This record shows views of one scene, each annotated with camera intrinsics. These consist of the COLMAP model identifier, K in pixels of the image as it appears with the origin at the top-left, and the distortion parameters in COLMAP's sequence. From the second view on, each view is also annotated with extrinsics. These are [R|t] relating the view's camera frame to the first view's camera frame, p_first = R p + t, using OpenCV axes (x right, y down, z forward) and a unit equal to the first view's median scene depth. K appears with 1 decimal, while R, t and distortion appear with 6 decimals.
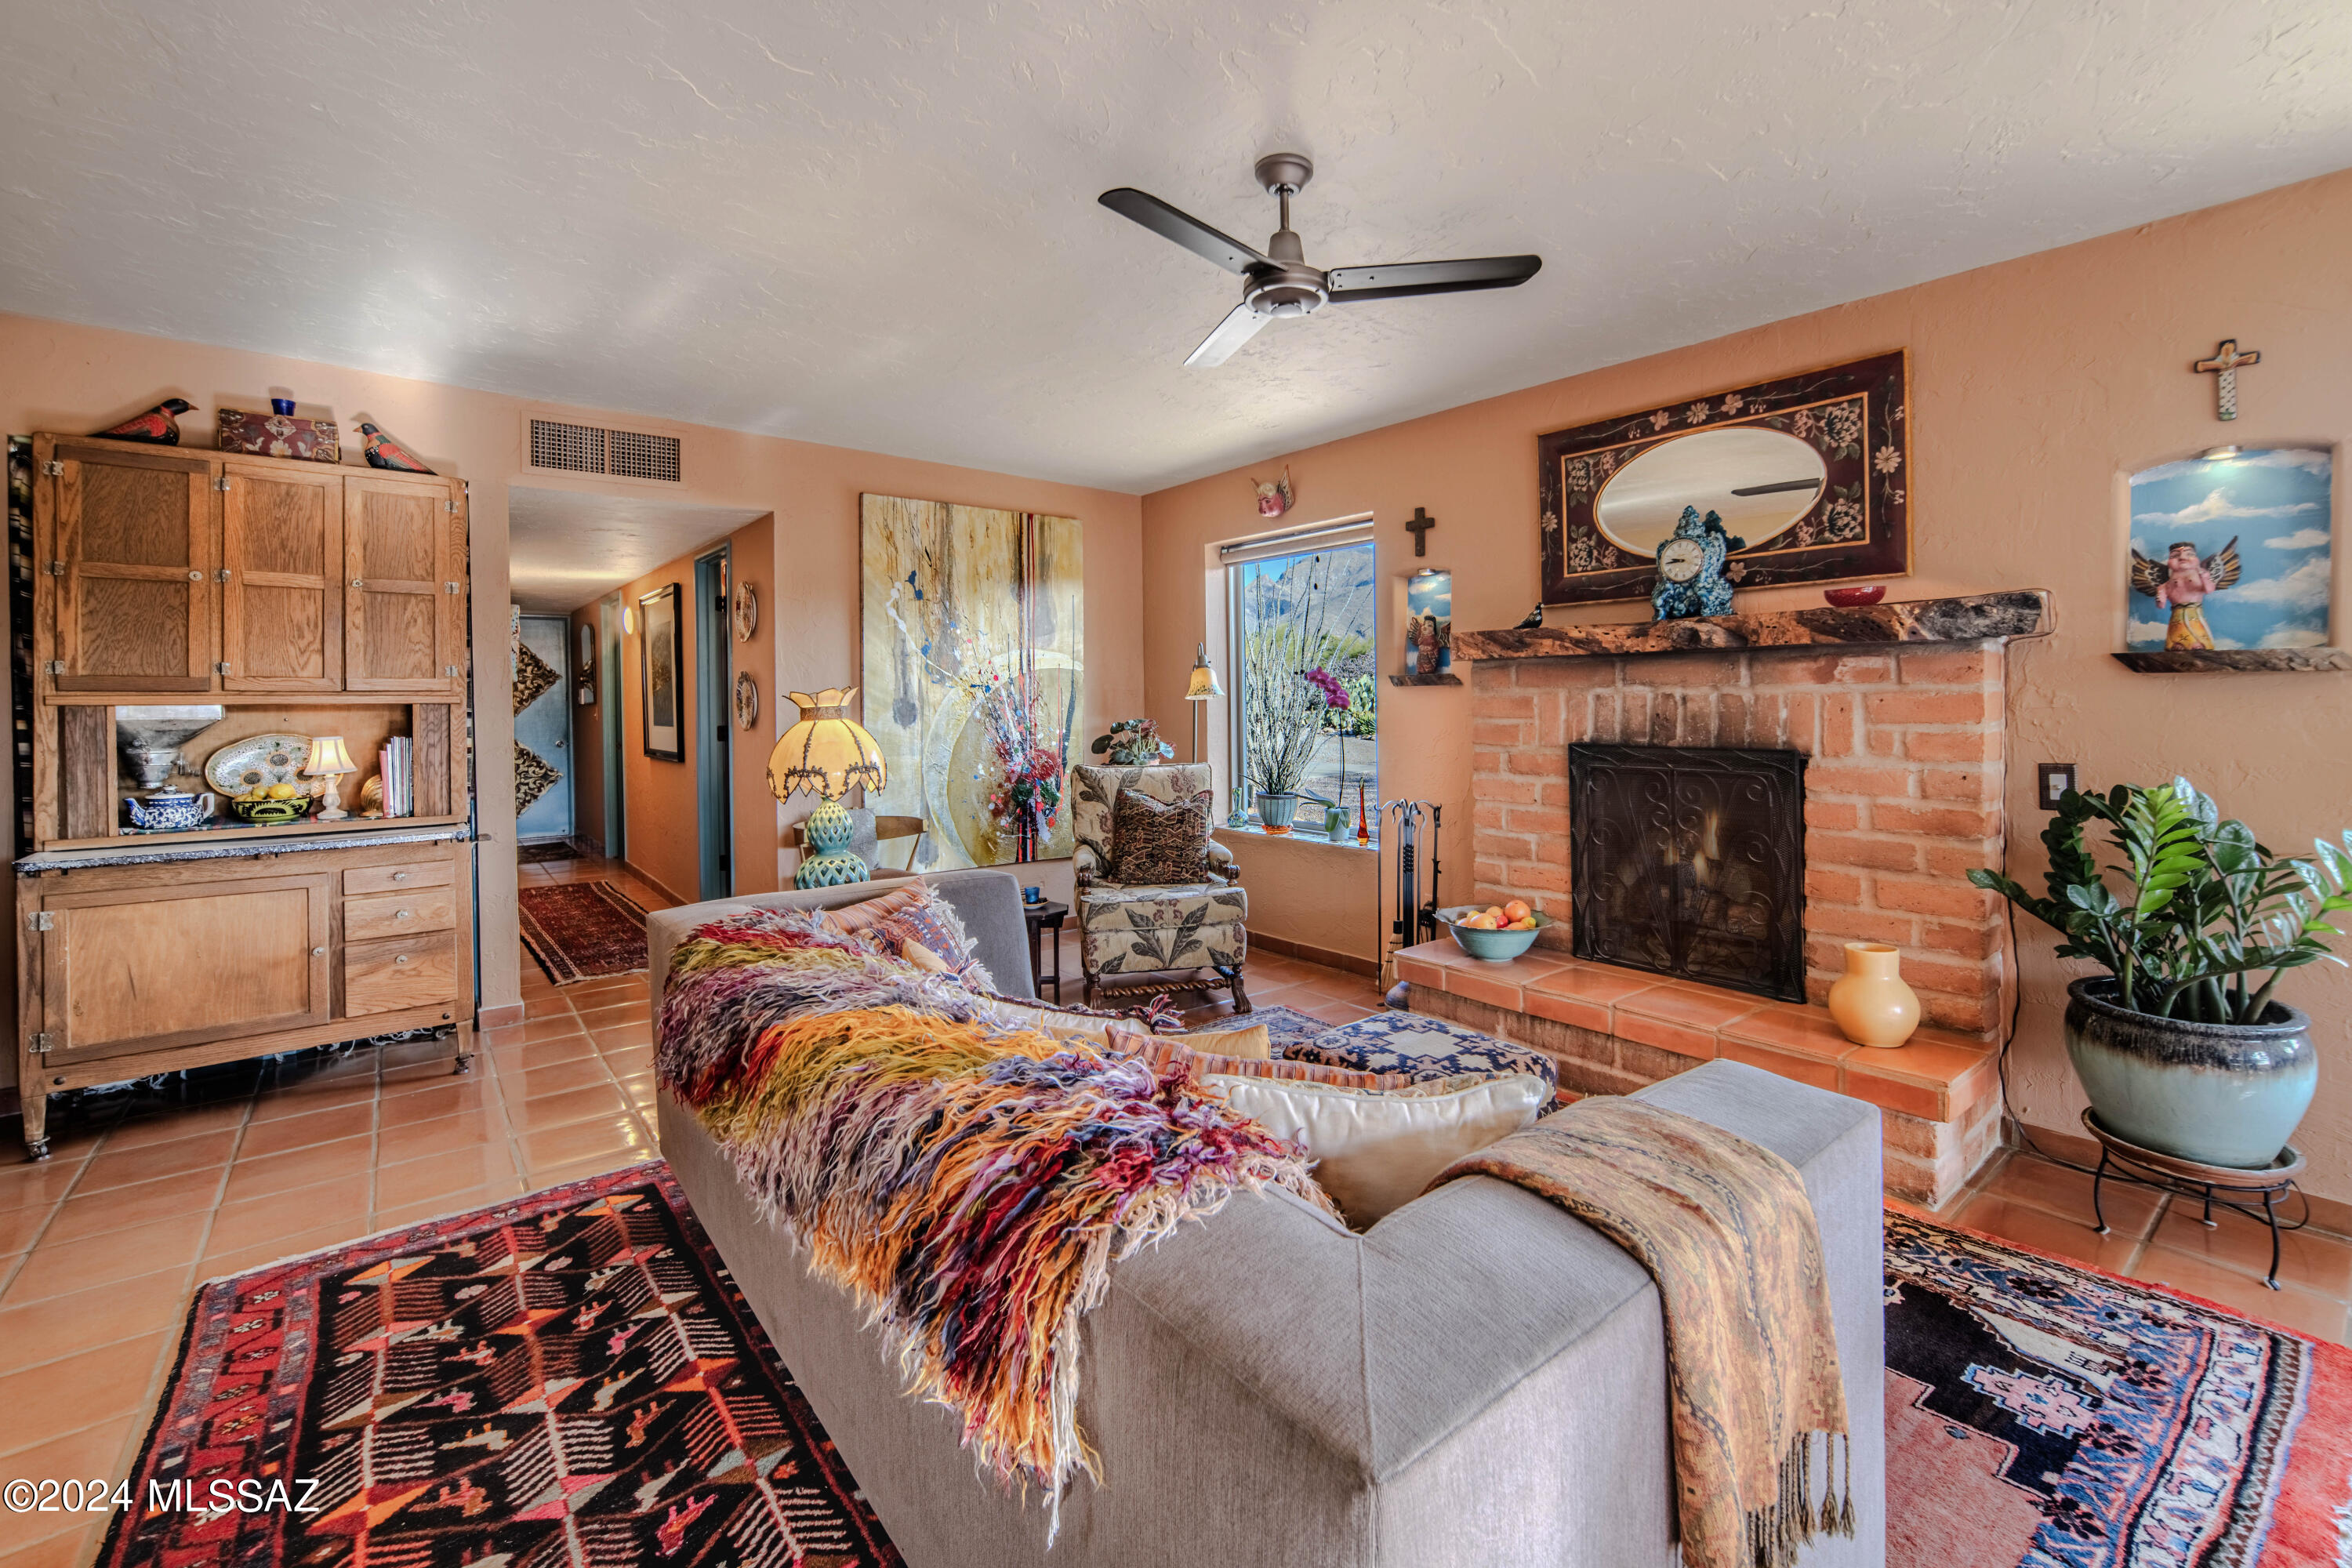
lens RADIAL K [[1038.6, 0, 1198.1], [0, 1038.6, 699.9], [0, 0, 1]] dist [-0.029392, 0.012191]
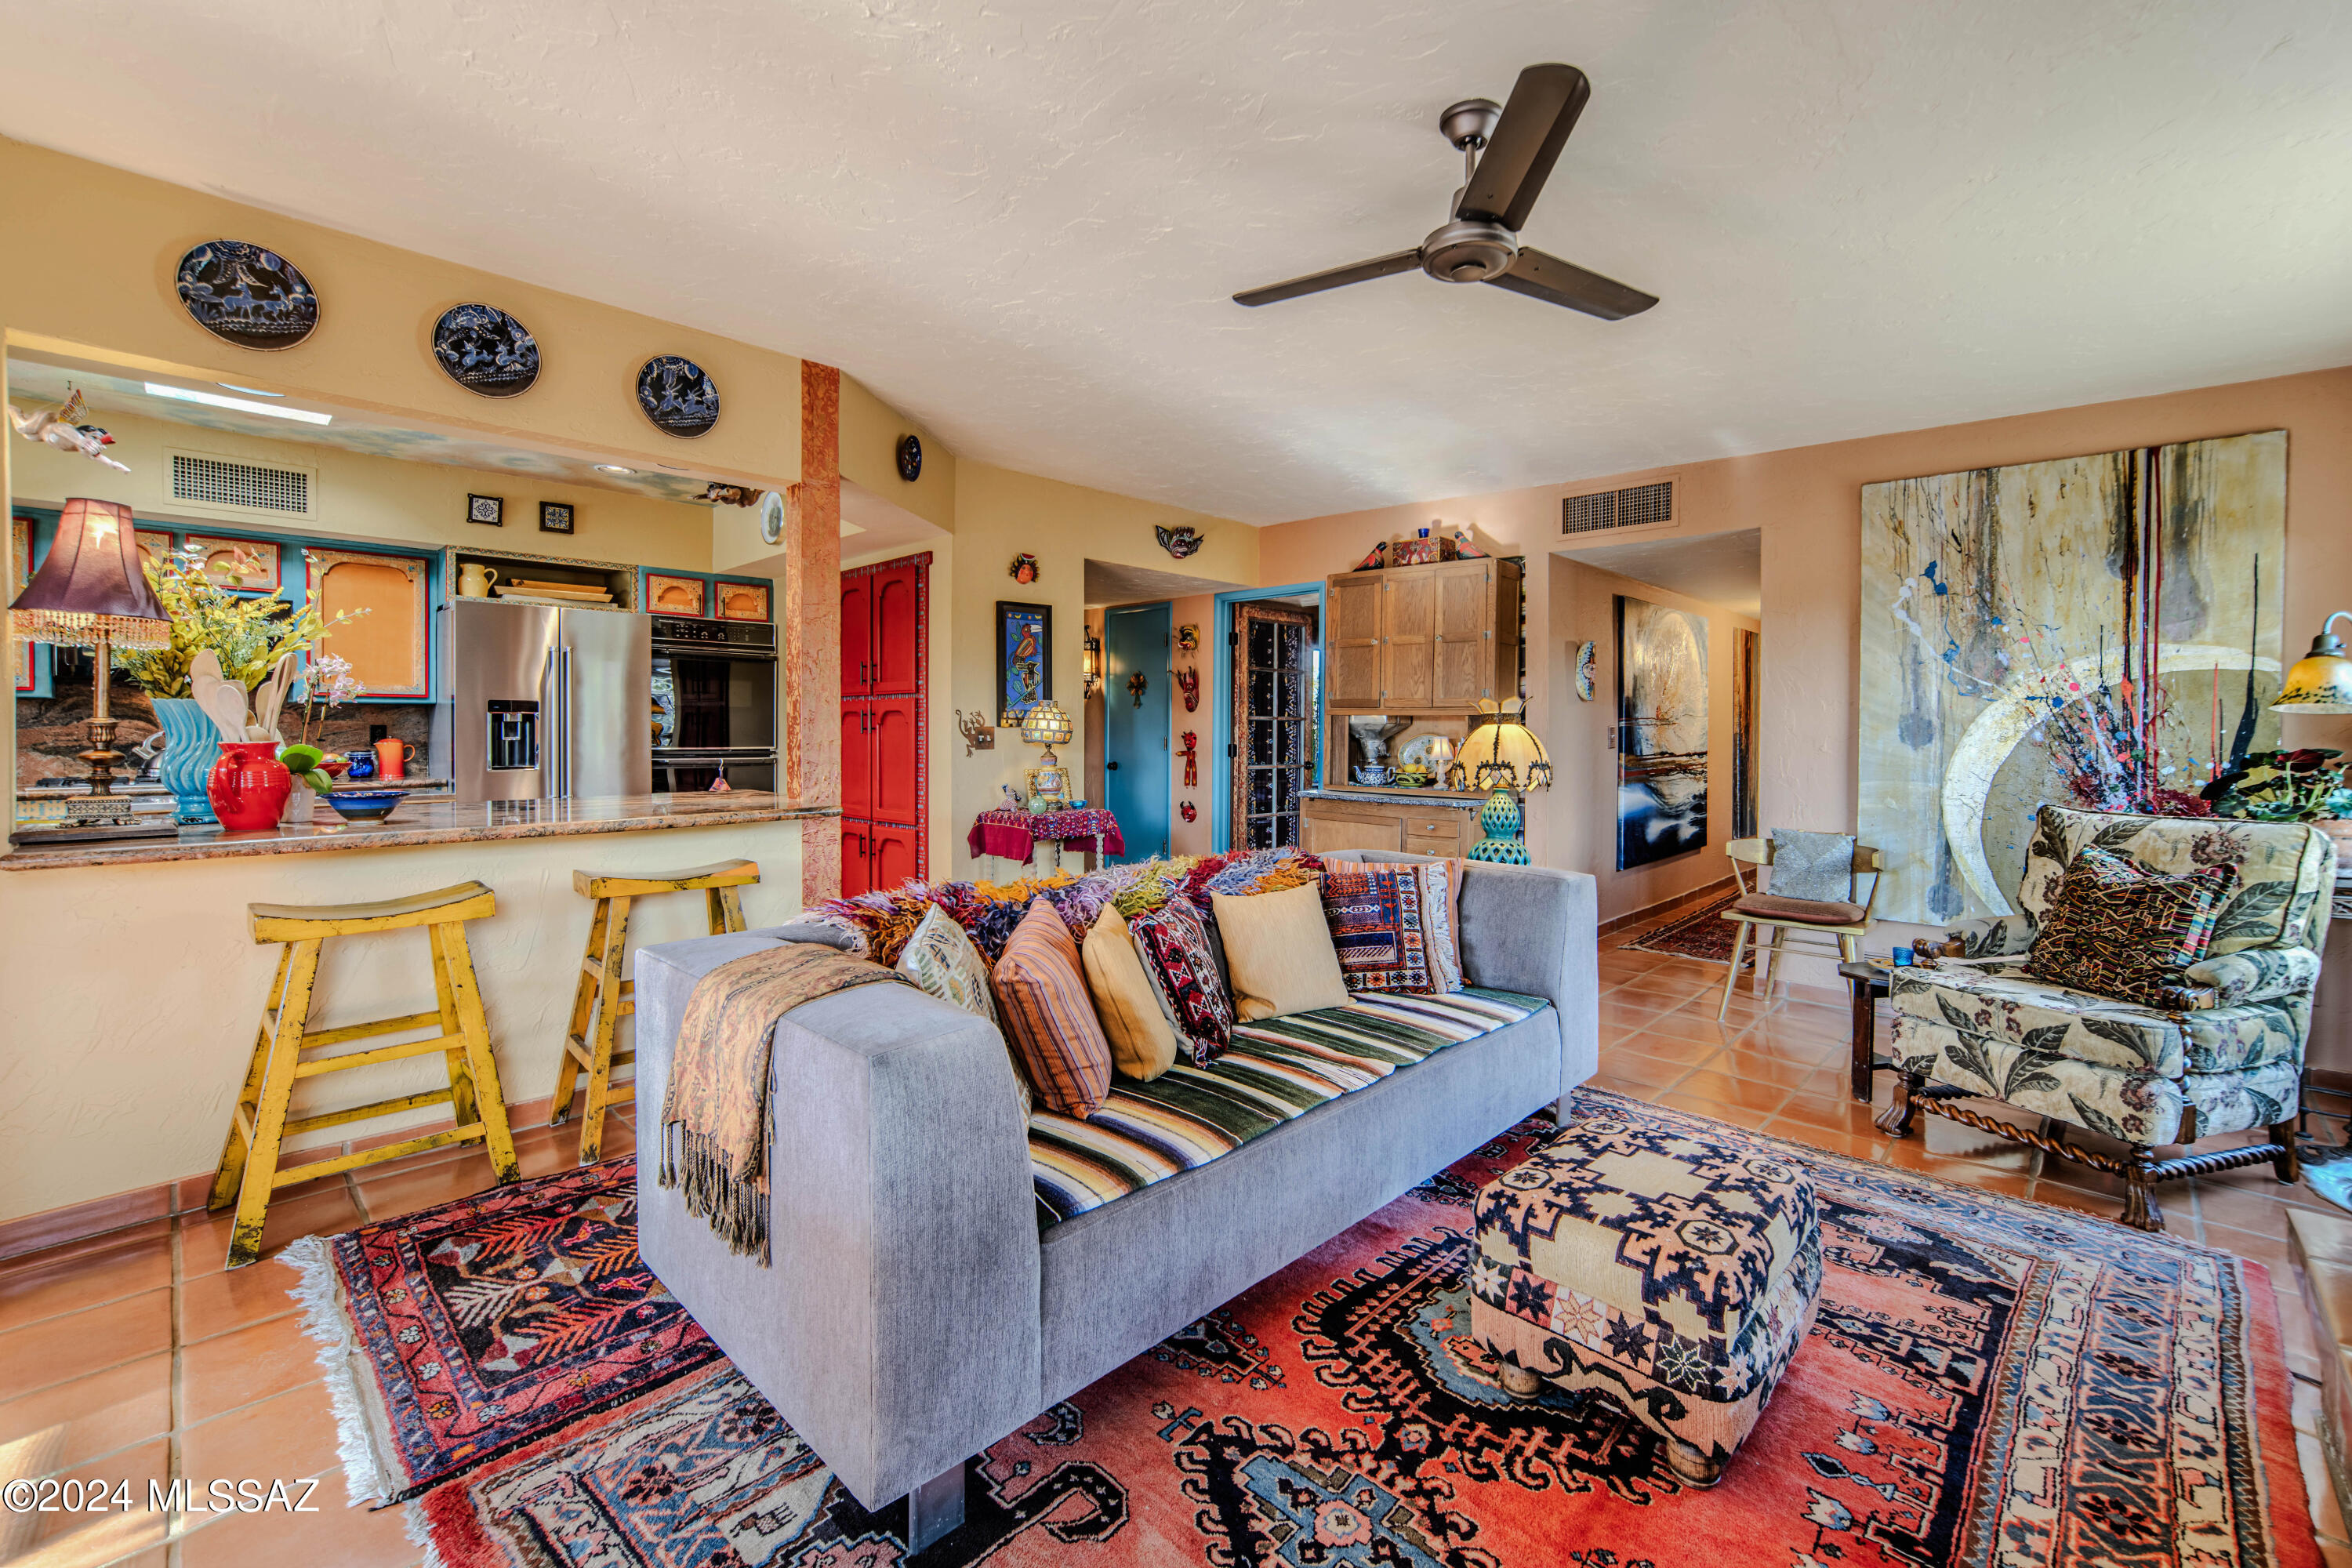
lens RADIAL K [[979.2, 0, 1182.5], [0, 979.2, 742.7], [0, 0, 1]] dist [-0.020851, 0.007984]
pose [[0.120035, 0.025454, -0.992443, 0.615376], [-0.012616, 0.999630, 0.024112, 0.014636], [0.992689, 0.009626, 0.120312, 0.433791]]
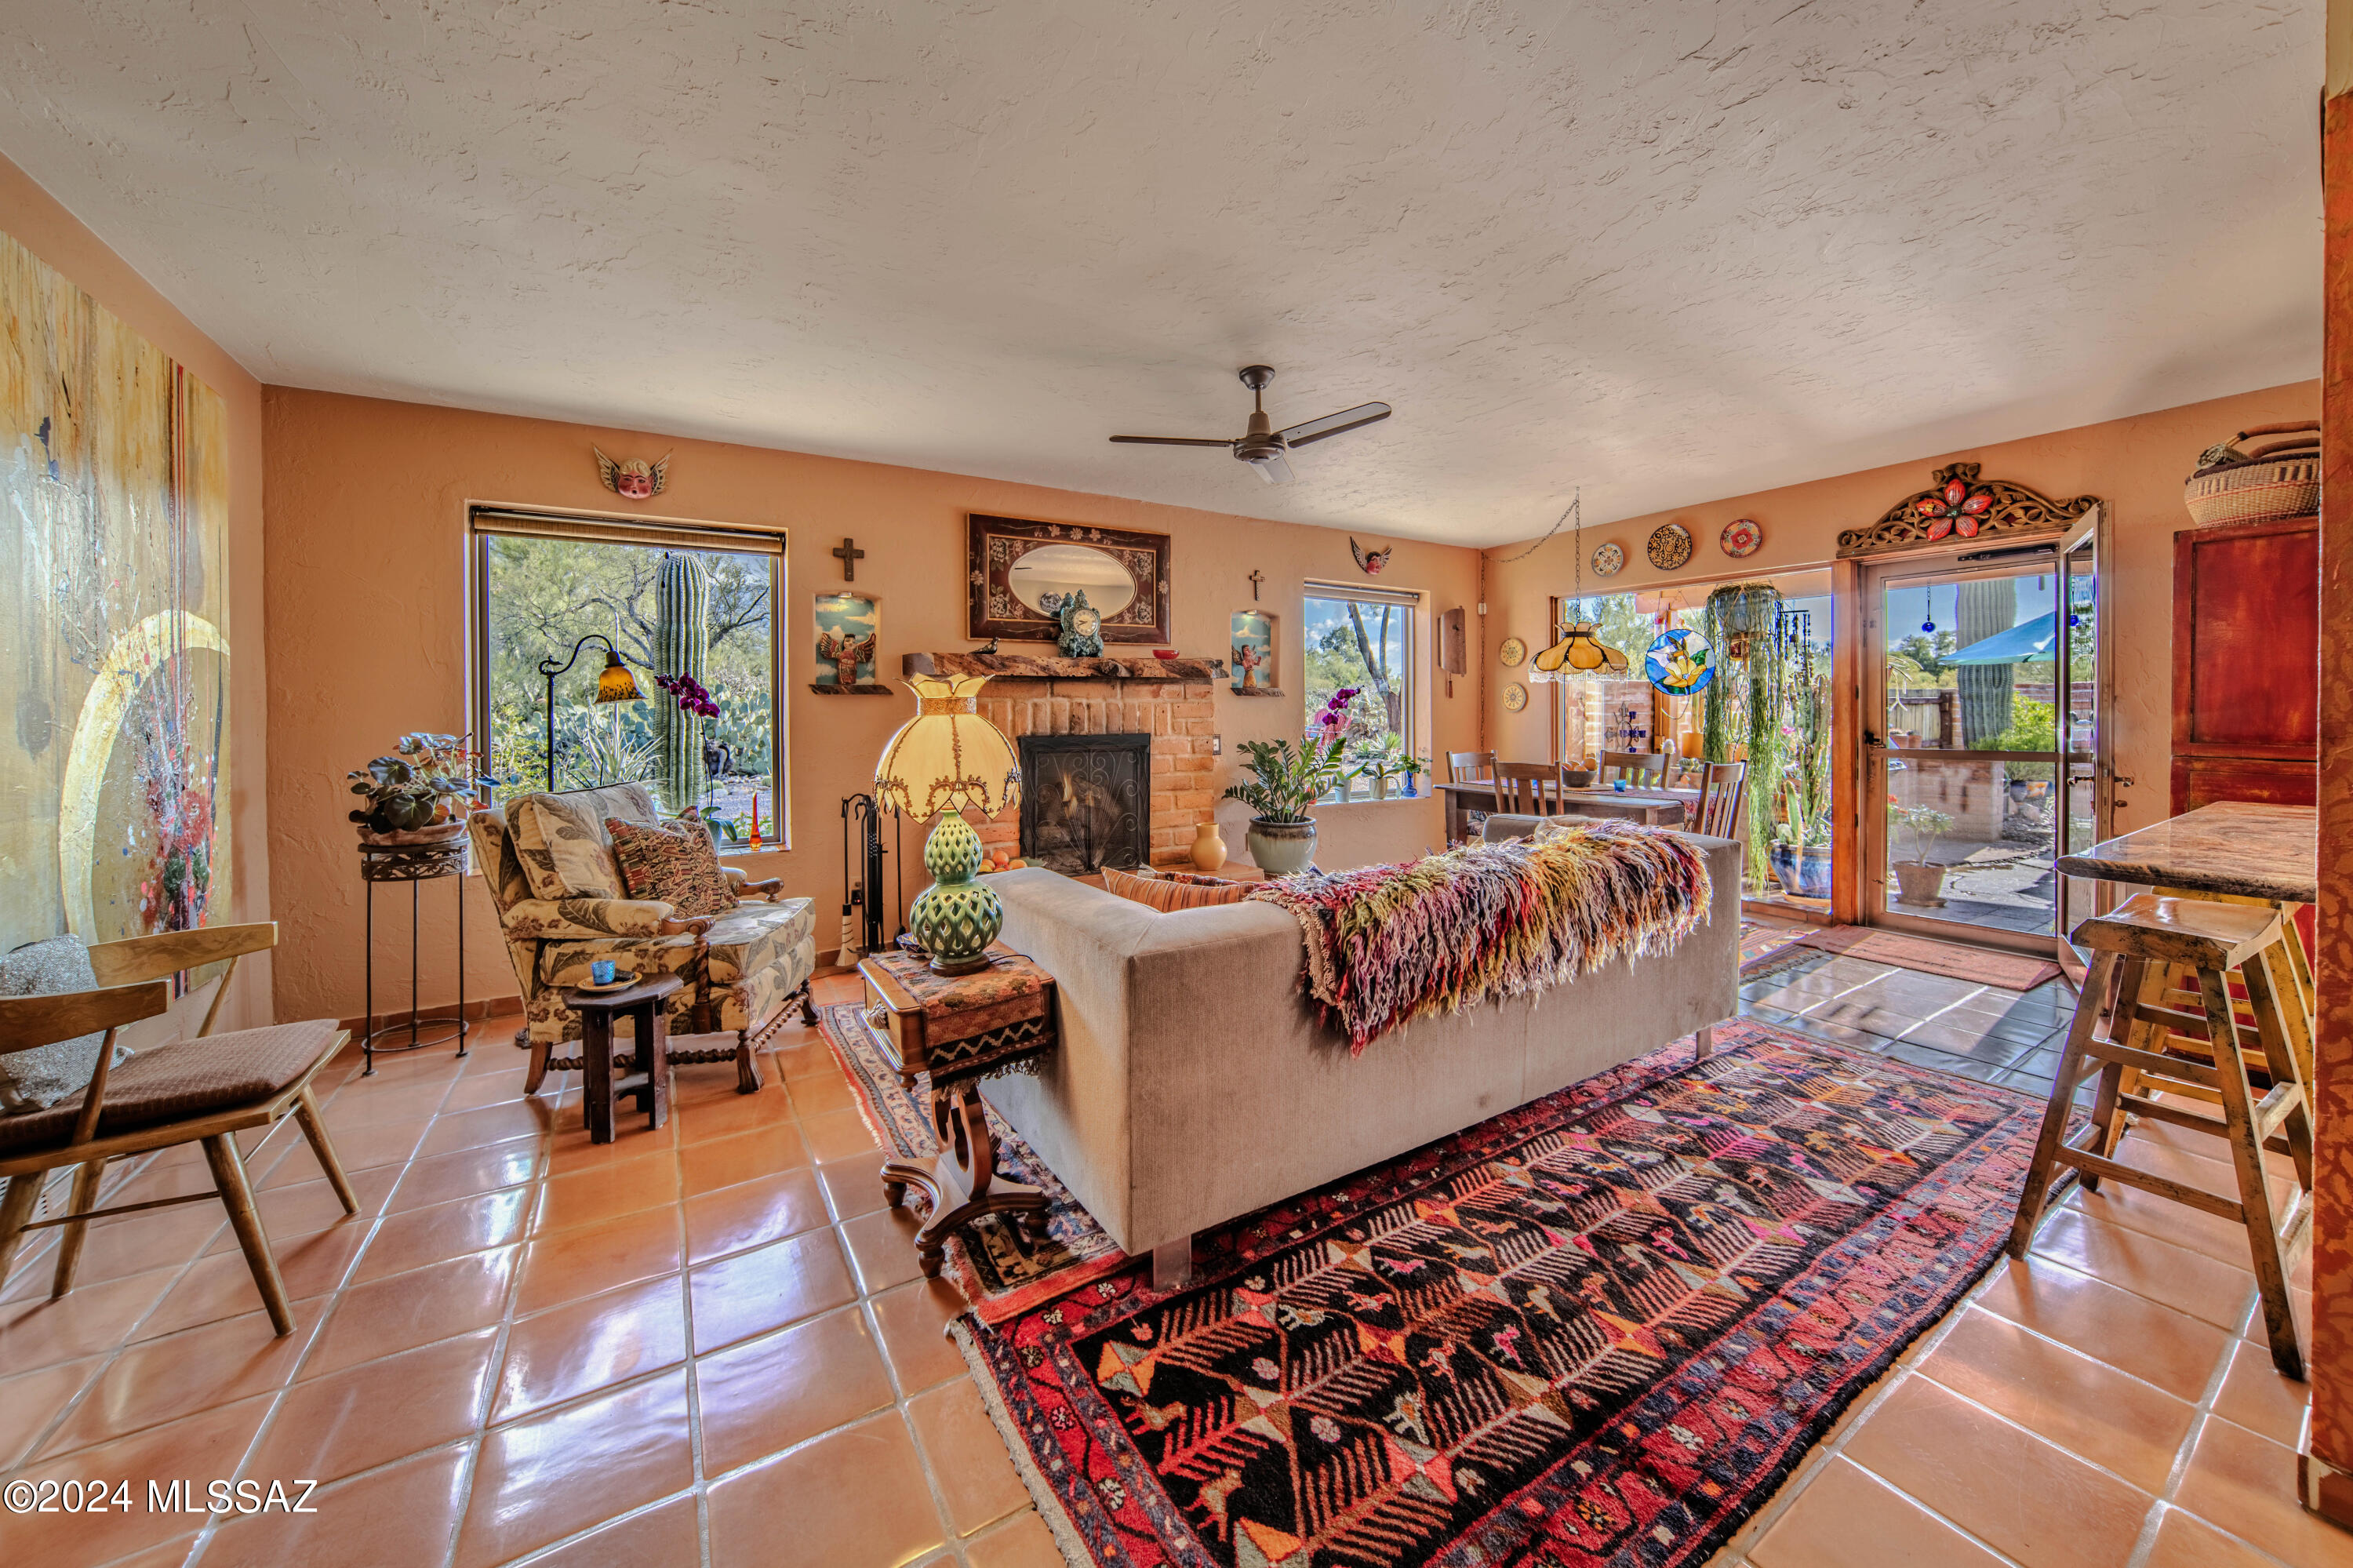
lens RADIAL K [[913.9, 0, 1160.3], [0, 913.9, 734.4], [0, 0, 1]] dist [-0.023824, 0.010765]
pose [[0.095799, -0.020726, 0.995185, -0.923158], [0.006816, 0.999773, 0.020166, 0.015054], [-0.995377, 0.004852, 0.095919, 0.690665]]
